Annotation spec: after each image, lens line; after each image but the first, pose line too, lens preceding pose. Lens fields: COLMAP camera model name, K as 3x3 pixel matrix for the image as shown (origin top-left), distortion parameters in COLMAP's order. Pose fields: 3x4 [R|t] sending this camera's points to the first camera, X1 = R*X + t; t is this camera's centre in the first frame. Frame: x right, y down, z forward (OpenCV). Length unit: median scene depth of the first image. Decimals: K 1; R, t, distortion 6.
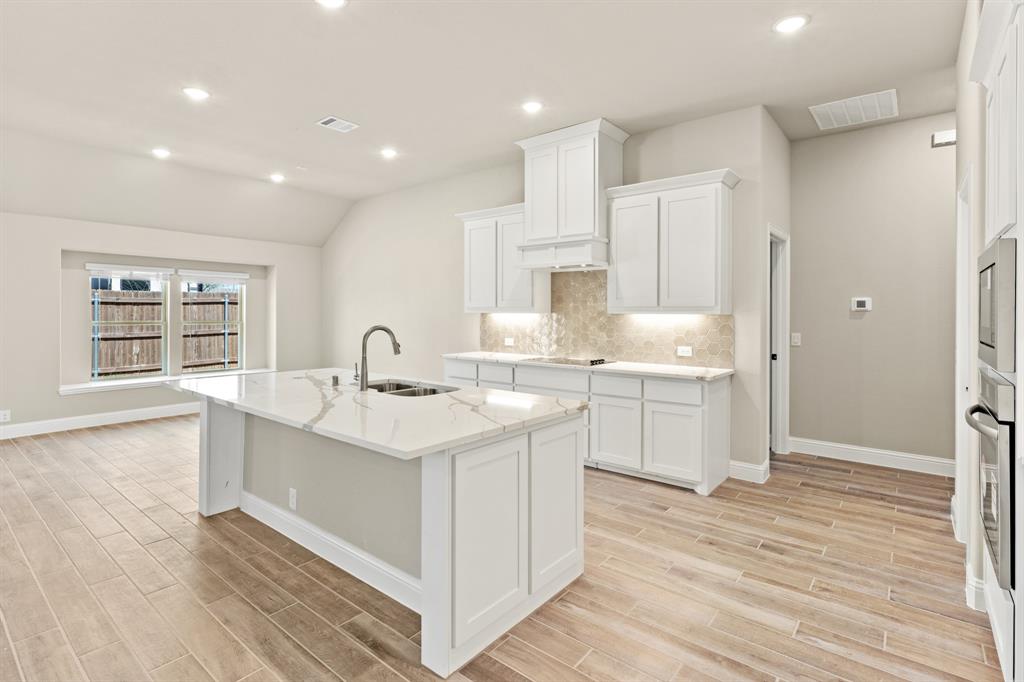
lens RADIAL K [[502.8, 0, 469.8], [0, 502.8, 313.3], [0, 0, 1]] dist [0.000713, 0.000092]
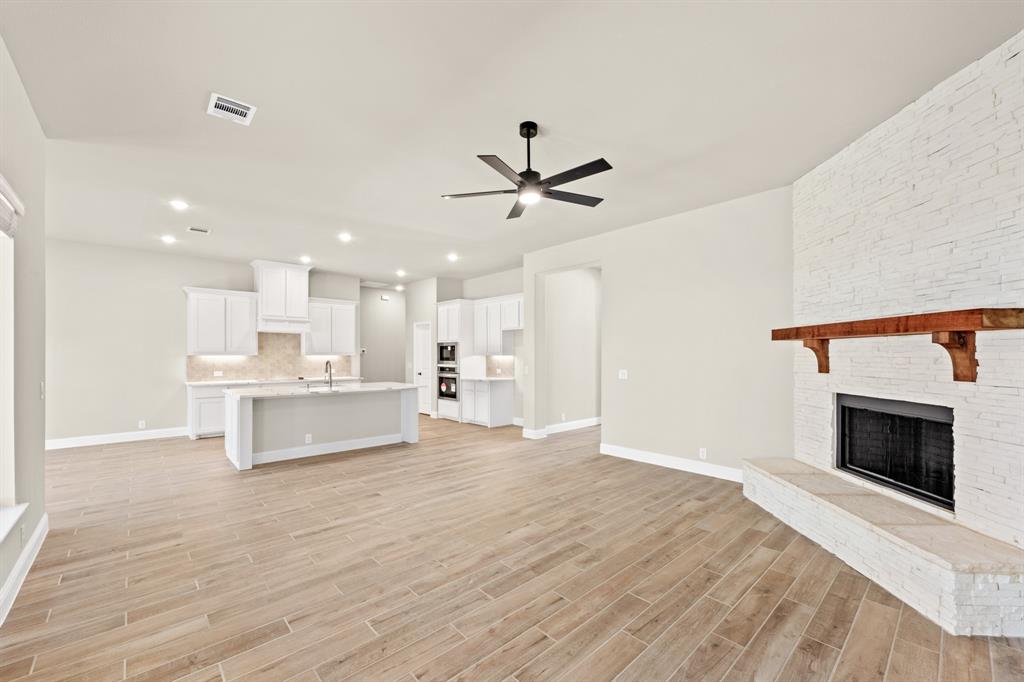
lens RADIAL K [[432.6, 0, 512.9], [0, 432.6, 353.4], [0, 0, 1]] dist [0.001623, 0.000167]
pose [[0.120515, -0.001379, 0.992711, -1.288722], [0.002864, 0.999995, 0.001041, -0.005416], [-0.992707, 0.002718, 0.120518, -0.079781]]
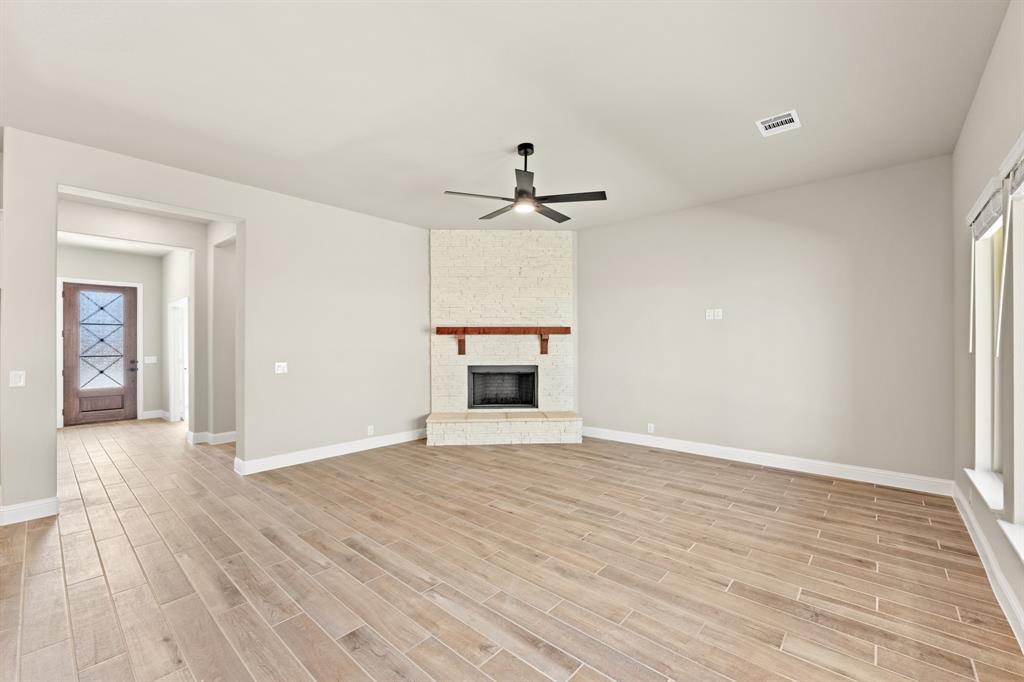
lens RADIAL K [[407.3, 0, 512.0], [0, 407.3, 341.0], [0, 0, 1]] dist [-0.001502, -0.000126]
pose [[-0.999984, -0.001439, 0.005381, -0.641087], [-0.001472, 0.999980, -0.006107, -0.002261], [-0.005373, -0.006115, -0.999967, 0.657251]]
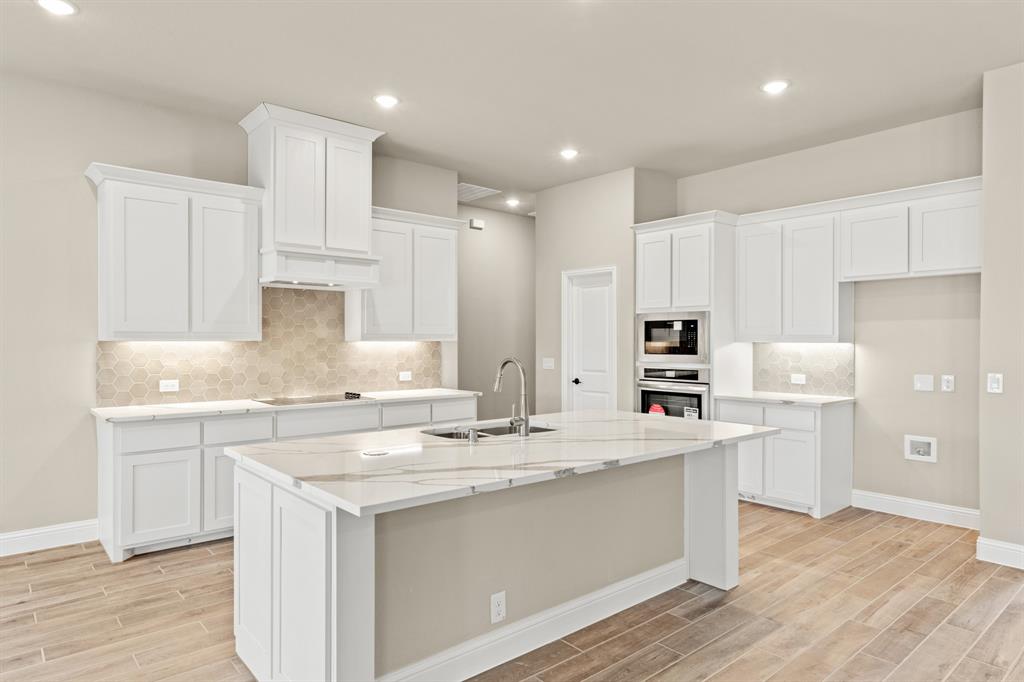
lens RADIAL K [[616.2, 0, 512.0], [0, 616.2, 341.0], [0, 0, 1]] dist [-0.004226, 0.003076]
pose [[0.141982, -0.005070, 0.989856, -0.714737], [0.001104, 0.999987, 0.004964, -0.004172], [-0.989869, 0.000388, 0.141985, 0.513147]]
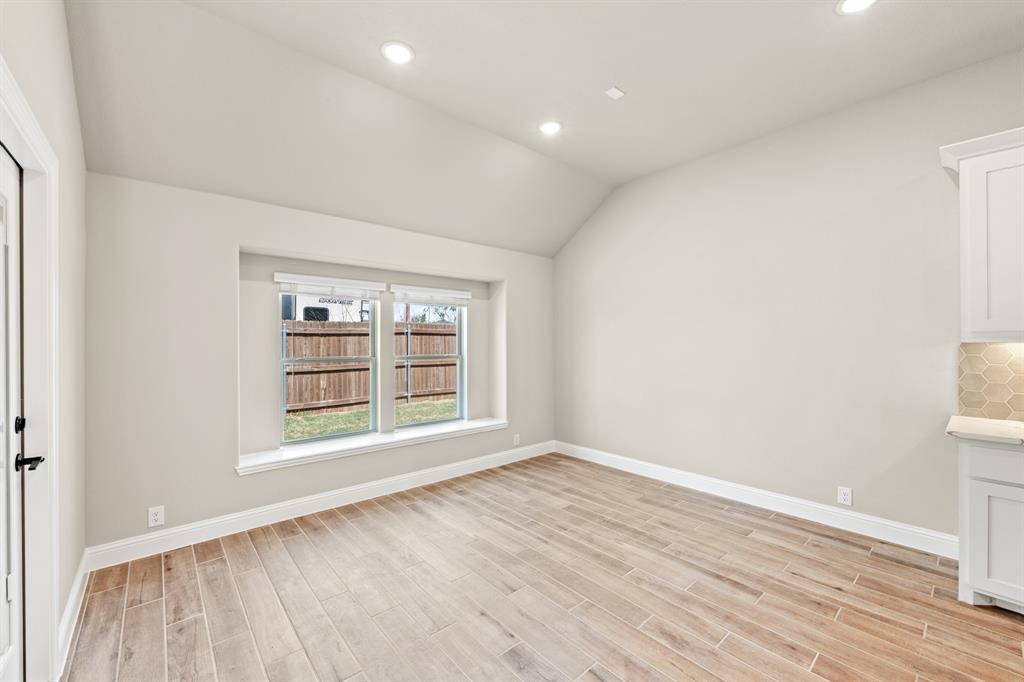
lens RADIAL K [[413.0, 0, 504.8], [0, 413.0, 341.2], [0, 0, 1]] dist [-0.004158, -0.000419]
pose [[0.990018, -0.007185, -0.140758, -0.462292], [0.006736, 0.999971, -0.003666, -0.004353], [0.140780, 0.002681, 0.990037, 0.603357]]
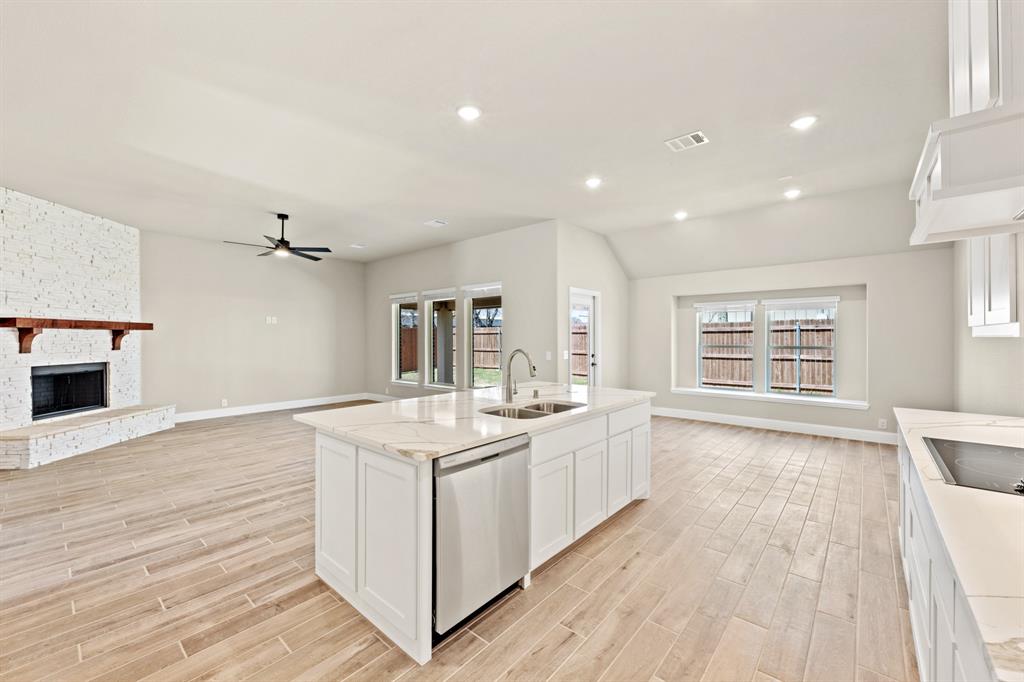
lens RADIAL K [[405.8, 0, 513.5], [0, 405.8, 338.2], [0, 0, 1]] dist [-0.003124, -0.000642]
pose [[0.012412, -0.003710, -0.999916, 0.443154], [0.002085, 0.999991, -0.003684, 0.001464], [0.999921, -0.002039, 0.012420, 0.582499]]
